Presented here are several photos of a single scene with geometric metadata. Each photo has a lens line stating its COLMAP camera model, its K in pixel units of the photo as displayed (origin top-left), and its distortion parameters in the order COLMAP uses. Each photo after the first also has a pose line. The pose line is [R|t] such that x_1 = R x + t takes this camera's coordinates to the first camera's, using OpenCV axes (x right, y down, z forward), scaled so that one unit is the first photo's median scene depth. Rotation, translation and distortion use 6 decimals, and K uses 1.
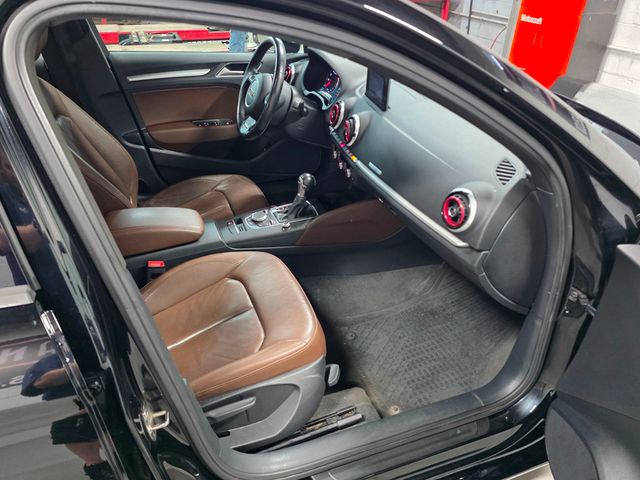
lens RADIAL K [[482.3, 0, 320.0], [0, 482.3, 240.0], [0, 0, 1]] dist [0.006053, -0.002070]
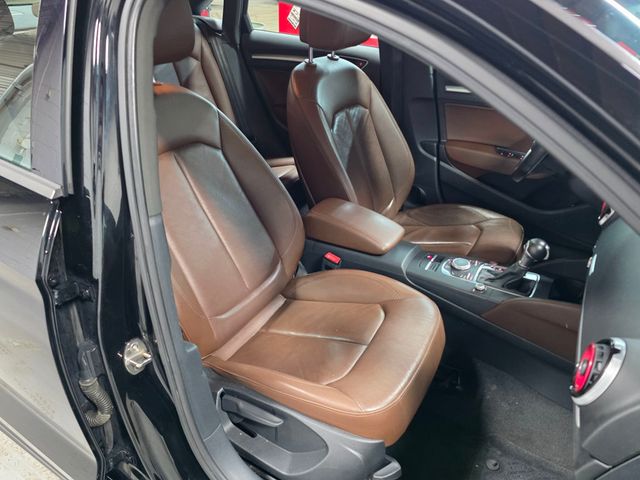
lens RADIAL K [[482.3, 0, 320.0], [0, 482.3, 240.0], [0, 0, 1]] dist [0.006053, -0.002070]
pose [[0.594410, 0.385724, -0.705616, 0.293000], [-0.422492, 0.896391, 0.134104, -0.092667], [0.684235, 0.218404, 0.695789, 0.240477]]
